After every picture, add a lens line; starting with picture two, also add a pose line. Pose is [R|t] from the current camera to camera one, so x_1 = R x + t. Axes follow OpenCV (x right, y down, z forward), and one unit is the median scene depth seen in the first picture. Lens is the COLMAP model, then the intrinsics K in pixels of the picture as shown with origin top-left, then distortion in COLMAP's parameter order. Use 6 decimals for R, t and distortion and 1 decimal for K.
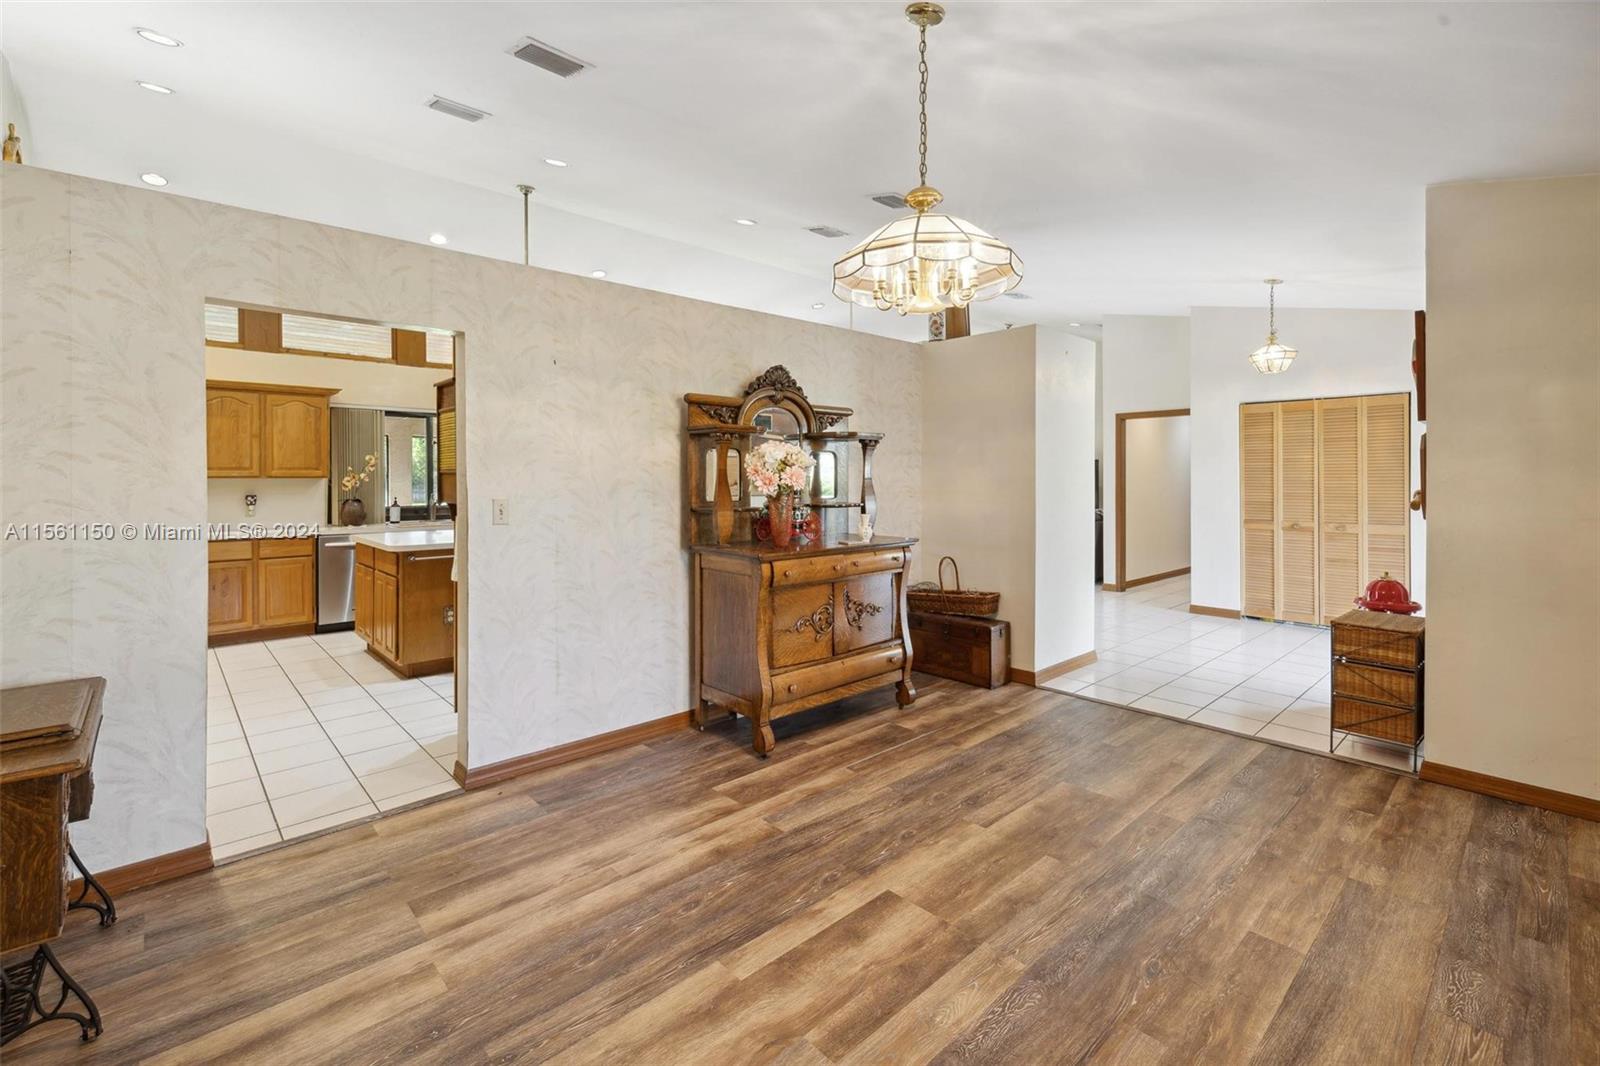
lens RADIAL K [[698.9, 0, 780.3], [0, 698.9, 482.2], [0, 0, 1]] dist [0.002633, 0.000230]
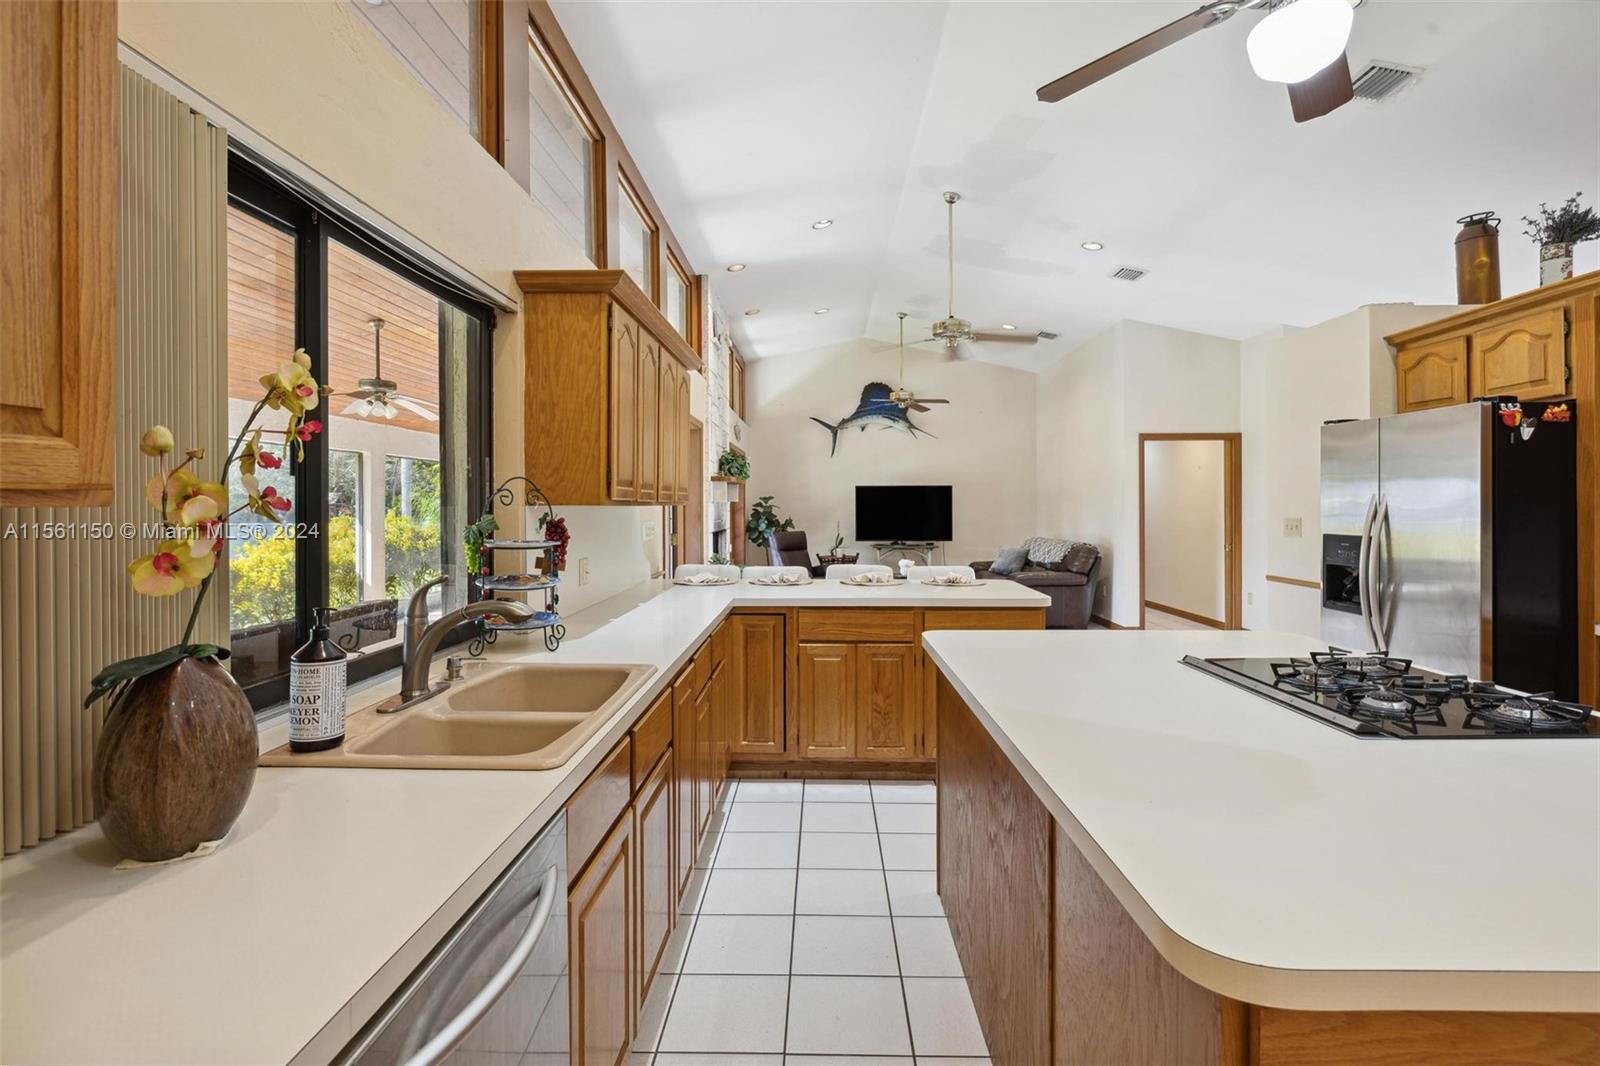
lens RADIAL K [[770.2, 0, 797.7], [0, 770.2, 504.4], [0, 0, 1]] dist [0.003685, -0.000889]
pose [[0.699579, -0.001930, 0.714553, -0.670194], [0.005458, 0.999982, -0.002643, -0.003034], [-0.714535, 0.005749, 0.699577, 0.701697]]
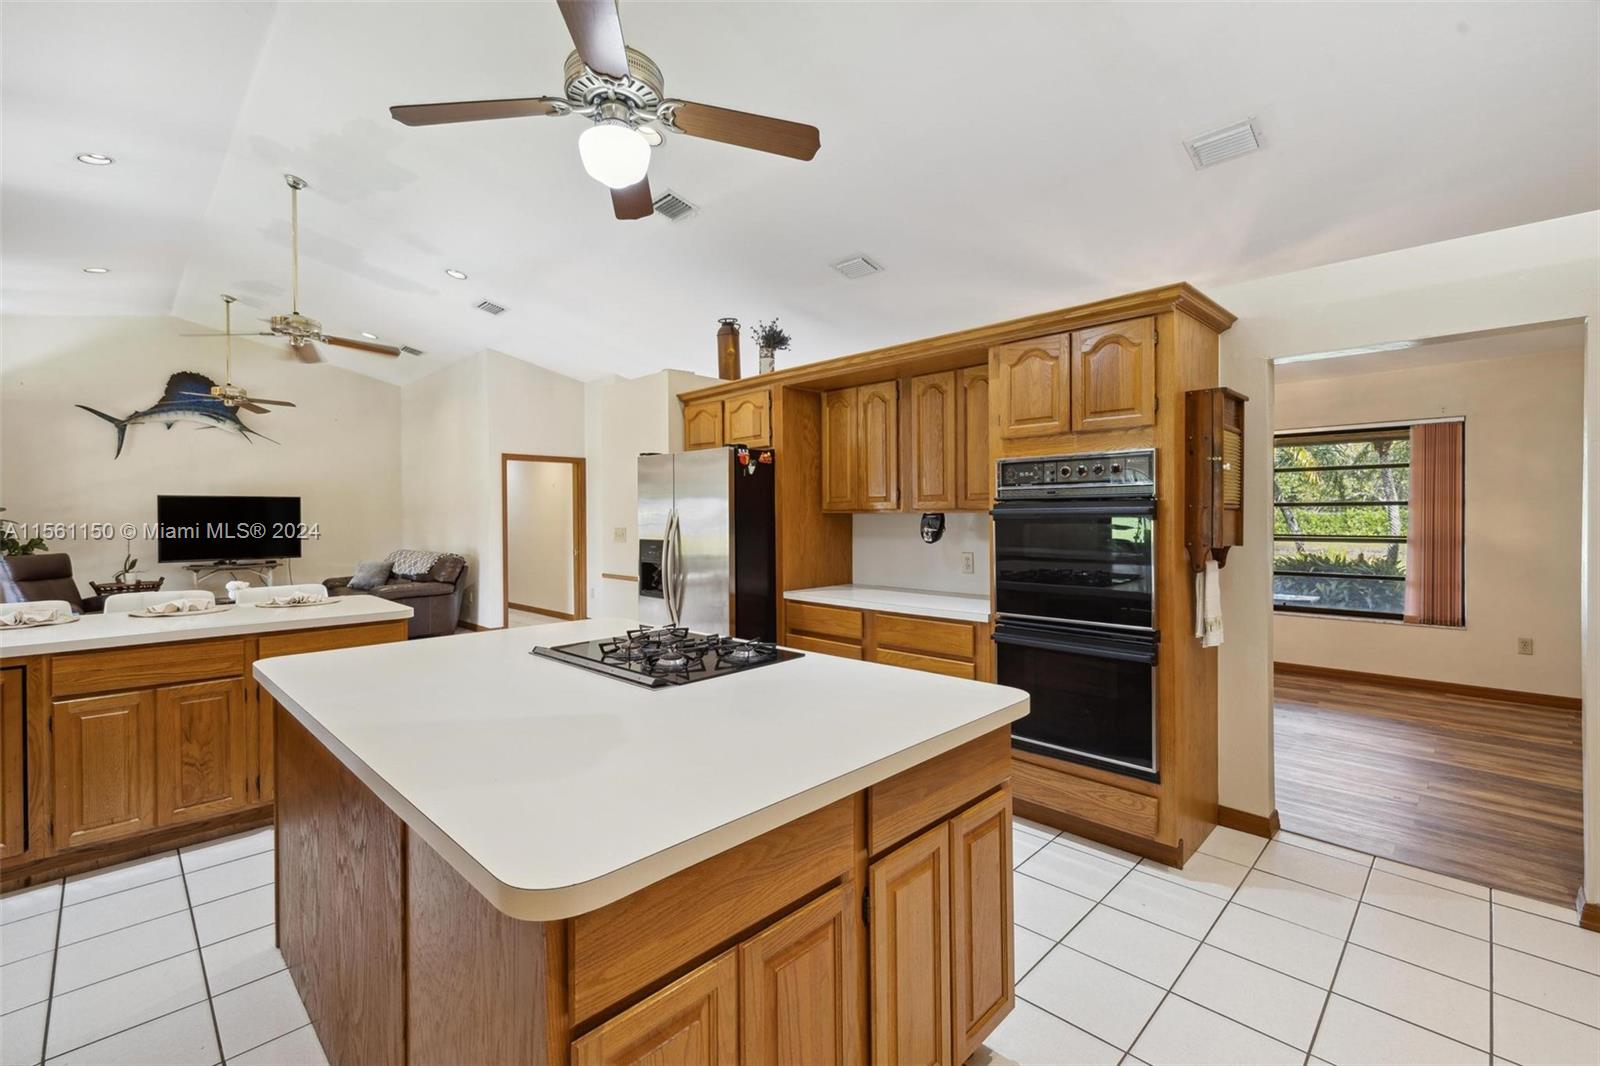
lens RADIAL K [[698.9, 0, 798.3], [0, 698.9, 519.1], [0, 0, 1]] dist [0.002633, 0.000230]
pose [[-0.039364, -0.006641, 0.999203, -0.672213], [0.008941, 0.999936, 0.006999, -0.003498], [-0.999185, 0.009209, -0.039302, 0.696170]]
